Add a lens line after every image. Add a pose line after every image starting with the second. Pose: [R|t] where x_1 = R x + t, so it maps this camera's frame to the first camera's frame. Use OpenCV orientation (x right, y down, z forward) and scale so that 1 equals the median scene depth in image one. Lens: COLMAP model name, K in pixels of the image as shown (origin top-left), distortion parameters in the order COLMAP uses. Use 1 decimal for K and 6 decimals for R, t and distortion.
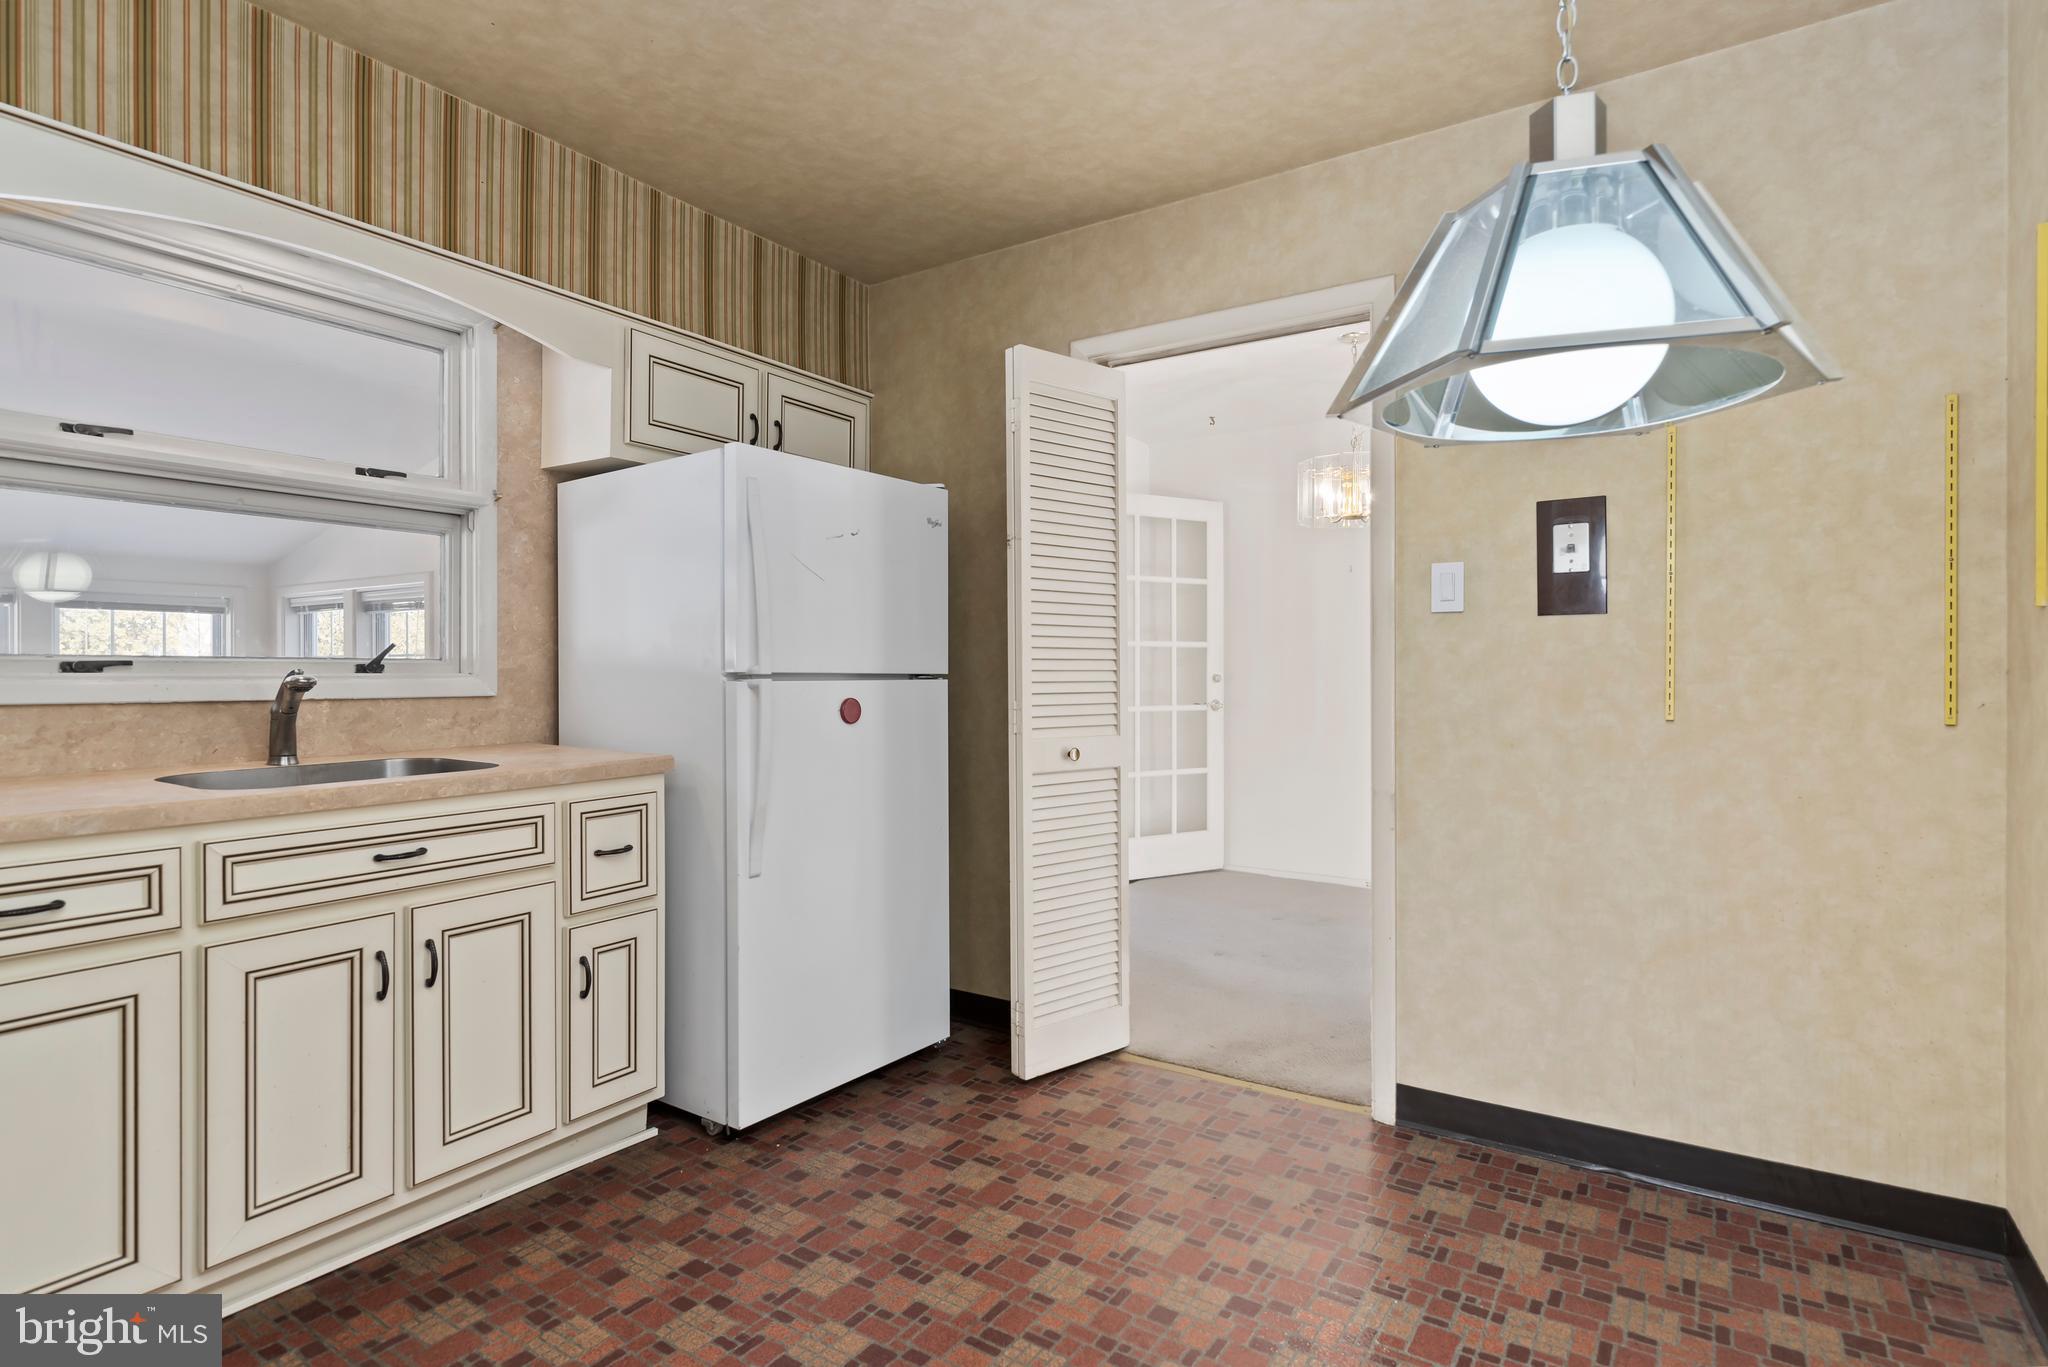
lens RADIAL K [[1005.5, 0, 1024.0], [0, 1005.5, 683.5], [0, 0, 1]] dist [-0.012482, 0.000071]
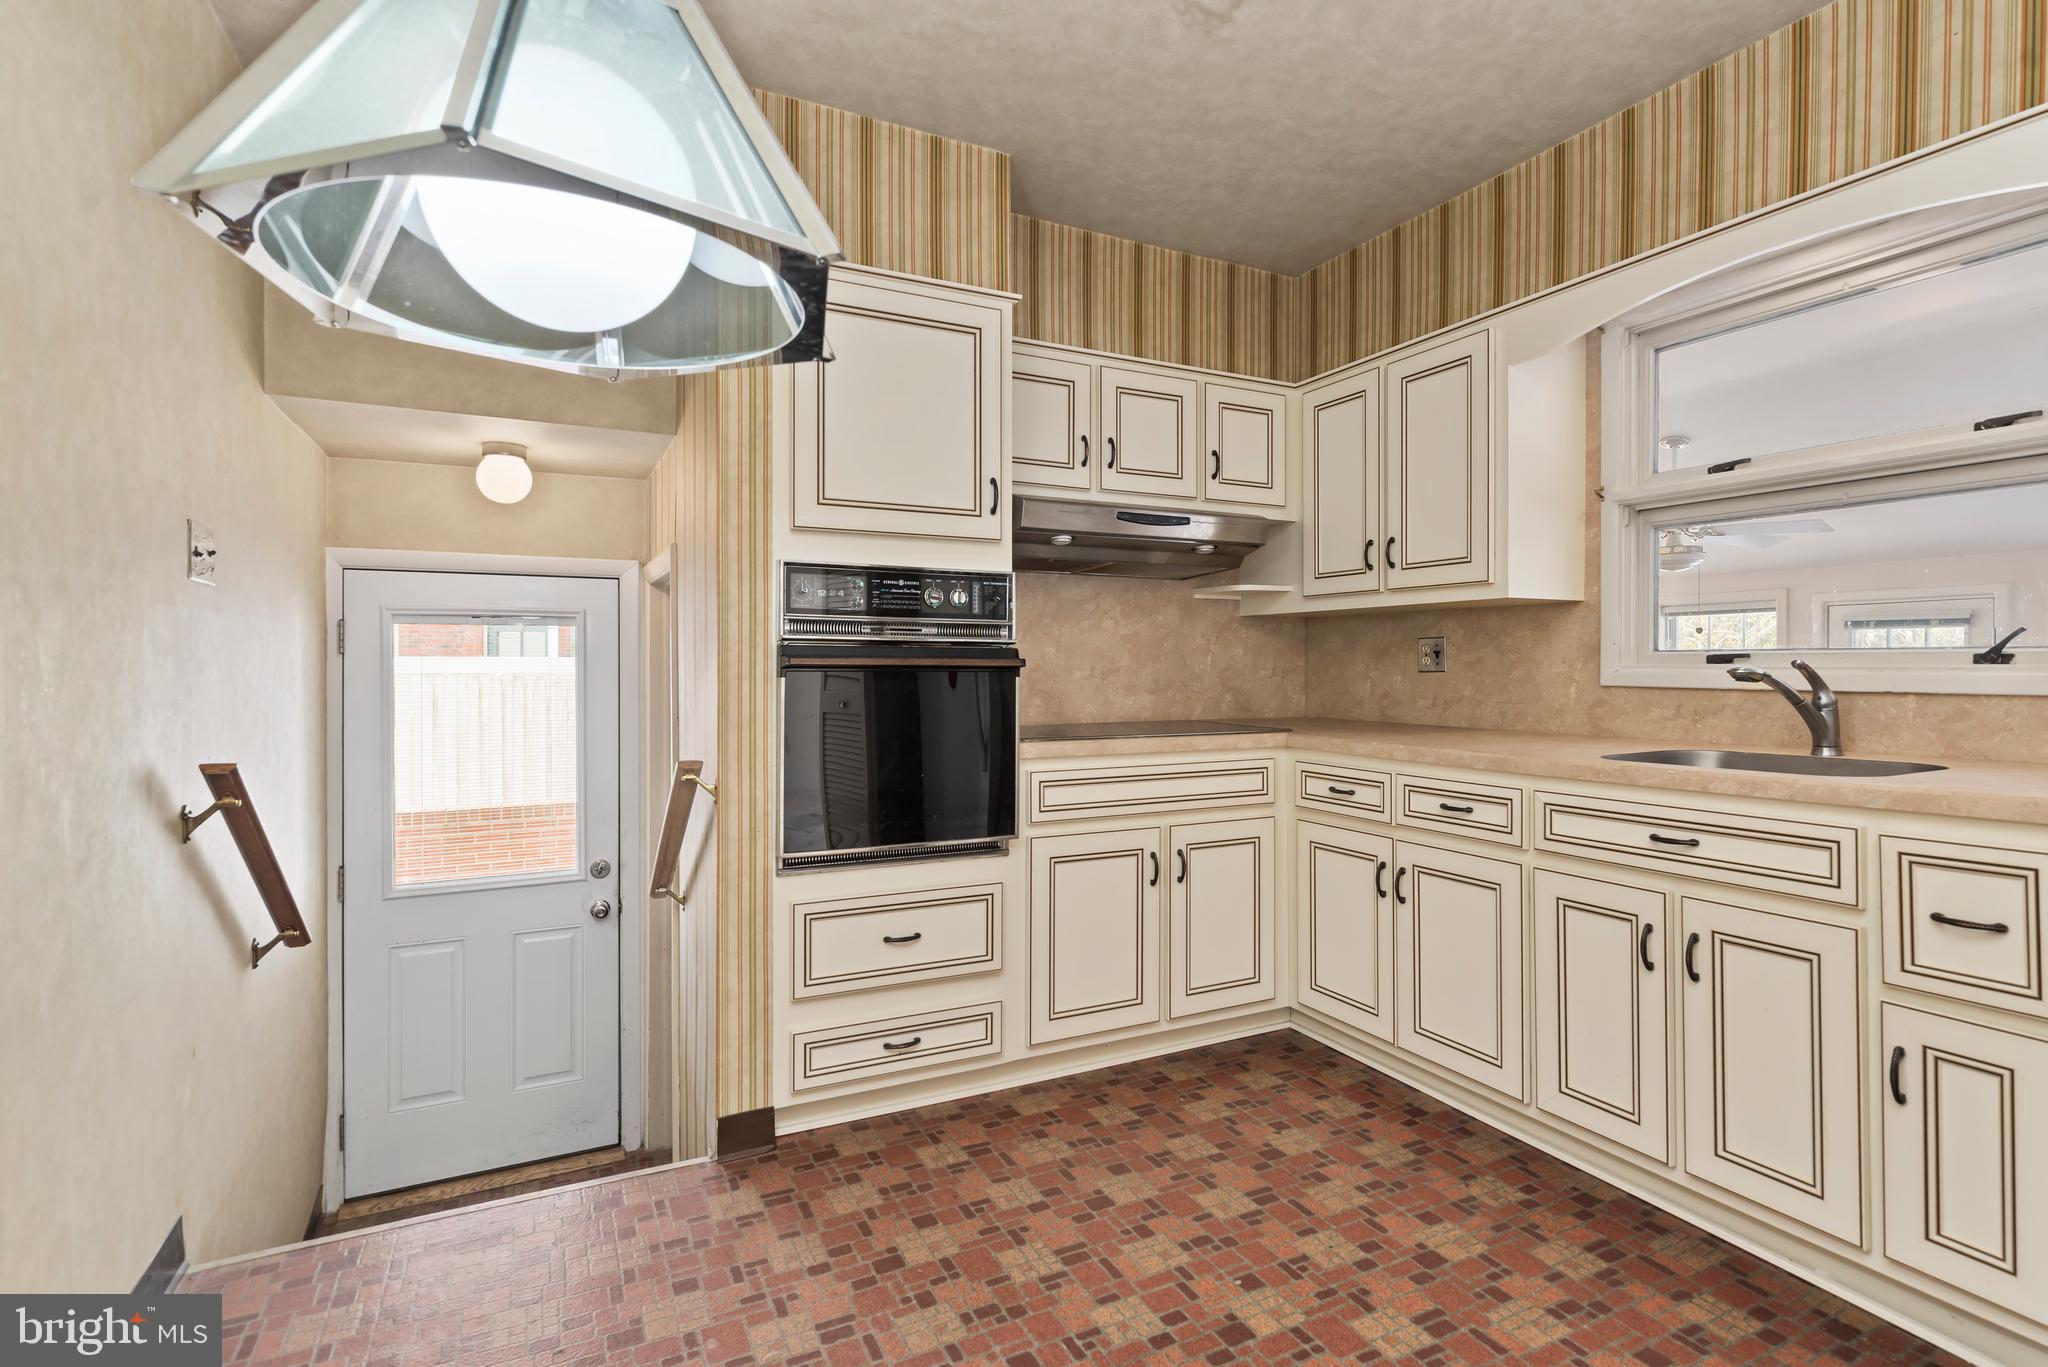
lens RADIAL K [[1012.5, 0, 1031.9], [0, 1012.5, 670.3], [0, 0, 1]] dist [0.000412, 0.000217]
pose [[-0.508015, 0.005268, -0.861332, 0.580099], [-0.008504, 0.999902, 0.011131, -0.009361], [0.861306, 0.012979, -0.507921, 0.906098]]
